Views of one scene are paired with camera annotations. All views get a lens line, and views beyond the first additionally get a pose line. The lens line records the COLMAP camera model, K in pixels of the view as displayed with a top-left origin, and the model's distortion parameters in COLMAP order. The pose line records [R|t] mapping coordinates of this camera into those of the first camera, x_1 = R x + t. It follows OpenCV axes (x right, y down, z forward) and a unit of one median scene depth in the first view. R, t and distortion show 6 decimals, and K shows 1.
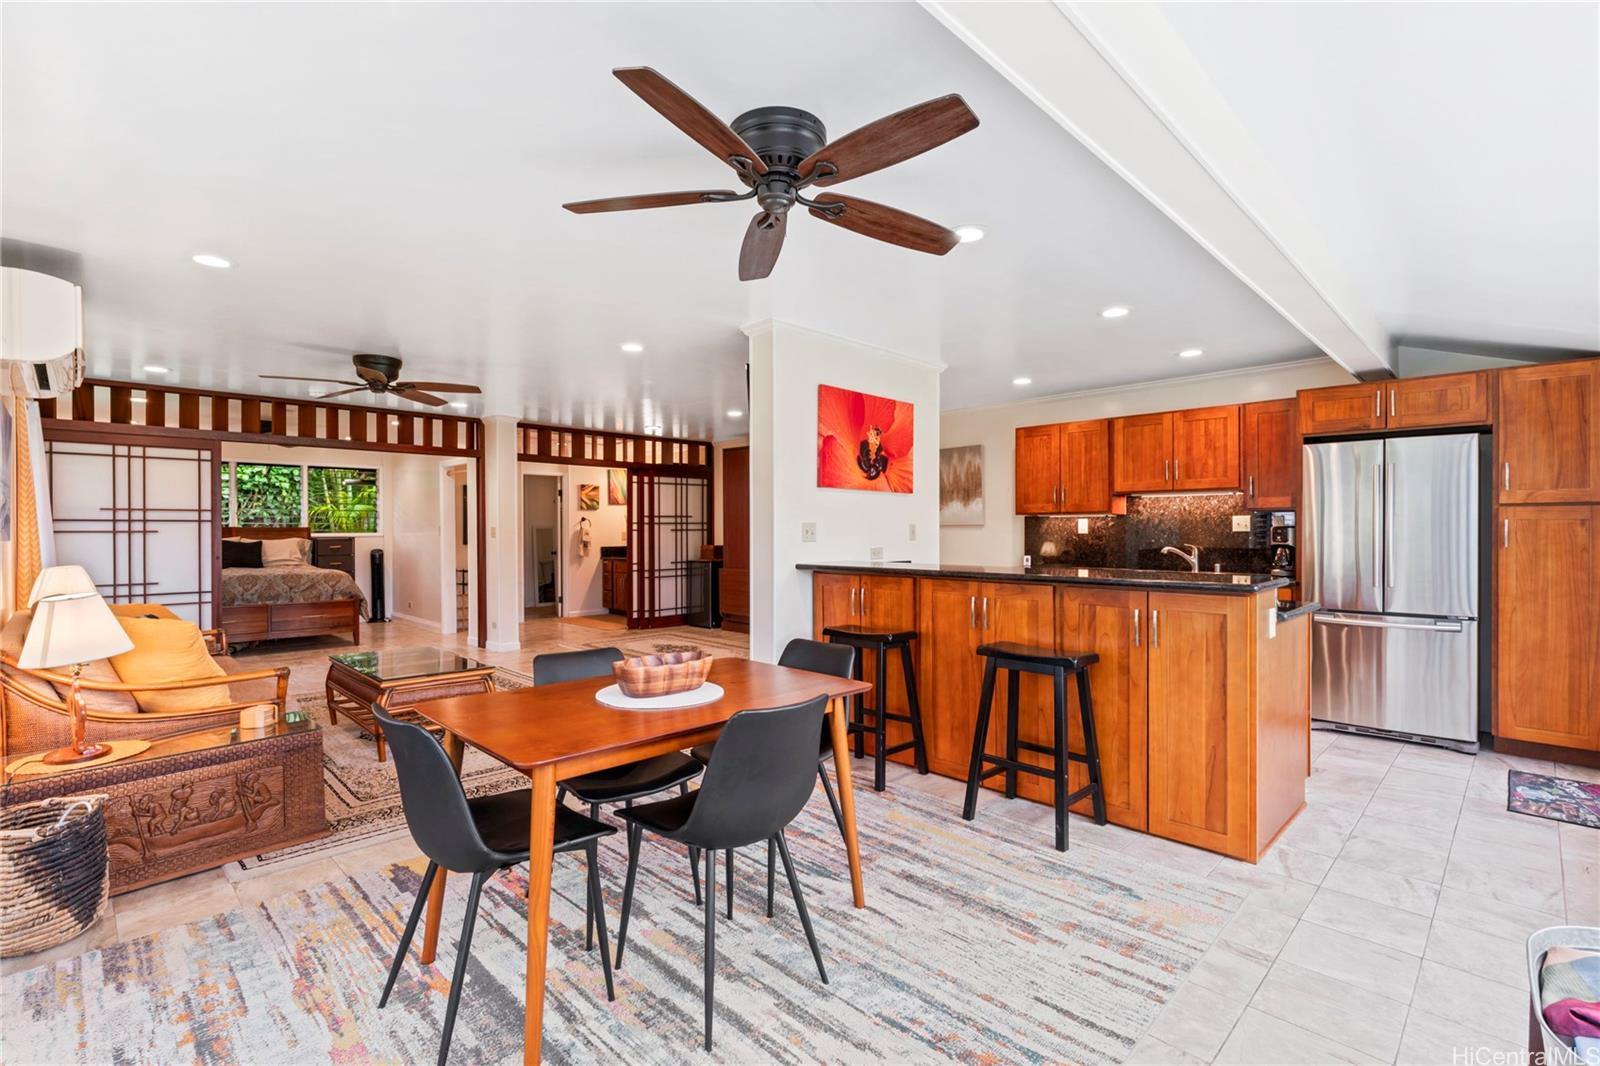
lens RADIAL K [[722.4, 0, 805.7], [0, 722.4, 537.9], [0, 0, 1]] dist [-0.011268, 0.003325]
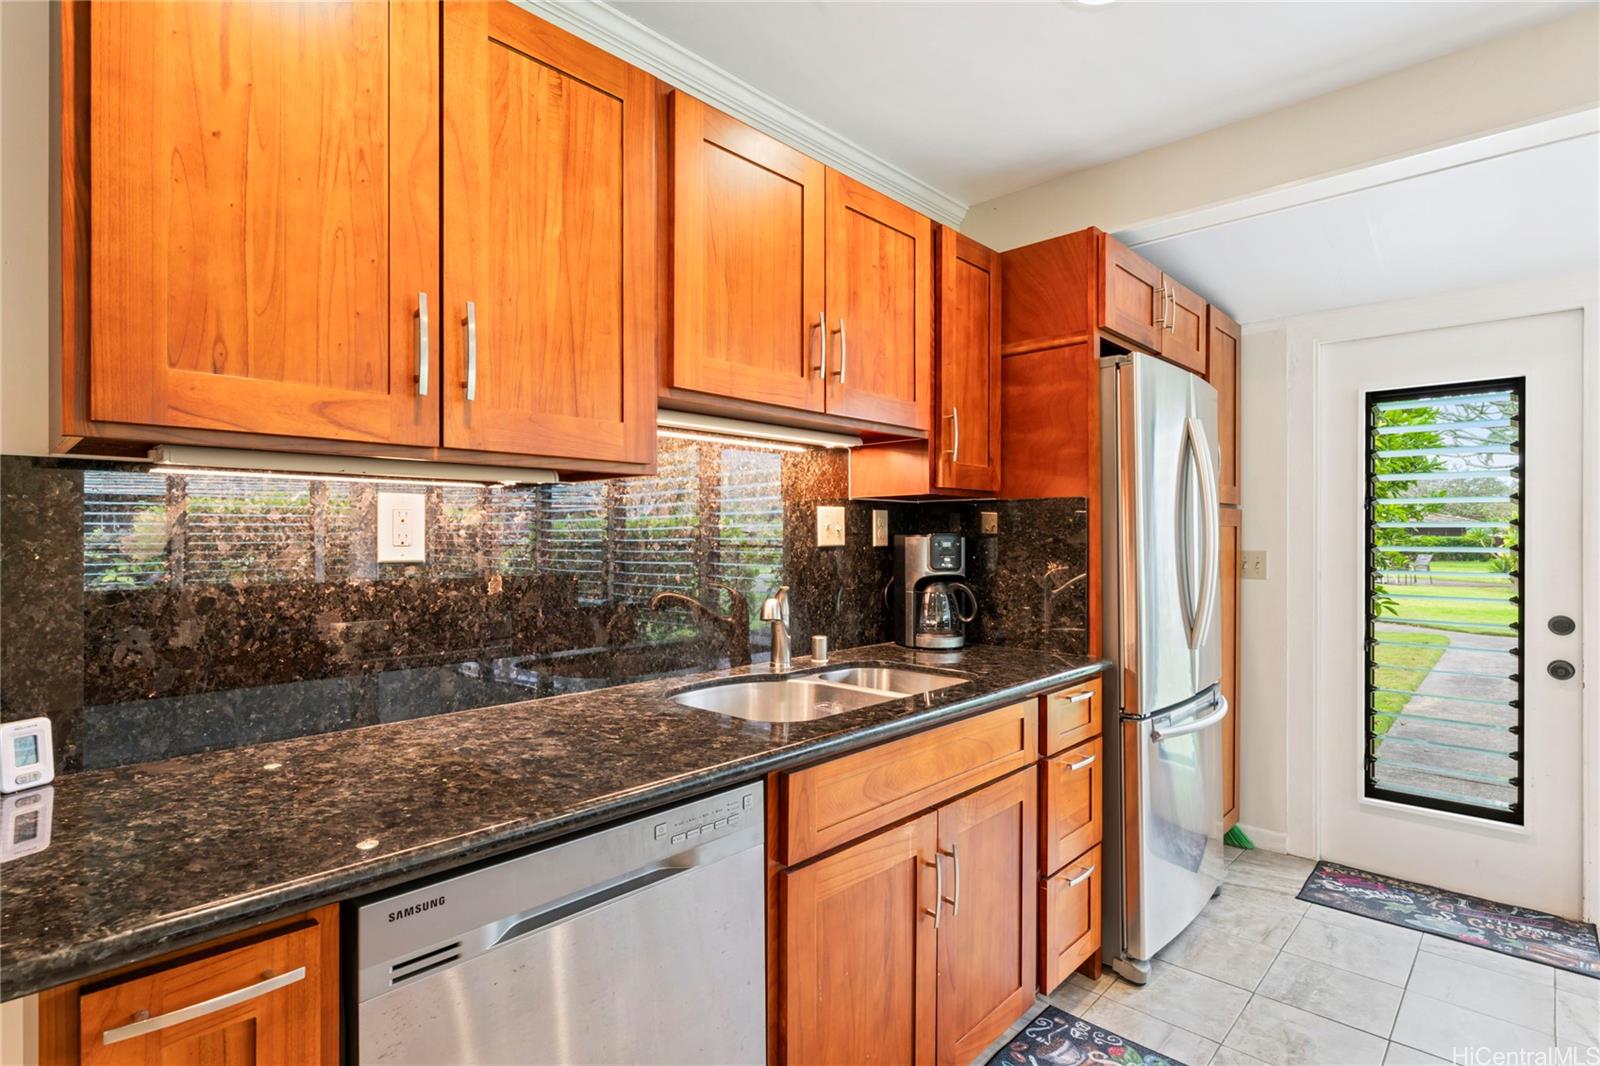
lens RADIAL K [[783.6, 0, 789.0], [0, 783.6, 535.3], [0, 0, 1]] dist [-0.000792, -0.000259]
pose [[-0.015267, 0.005569, 0.999868, 0.176130], [0.012046, 0.999913, -0.005385, -0.012882], [-0.999811, 0.011962, -0.015333, 1.044228]]
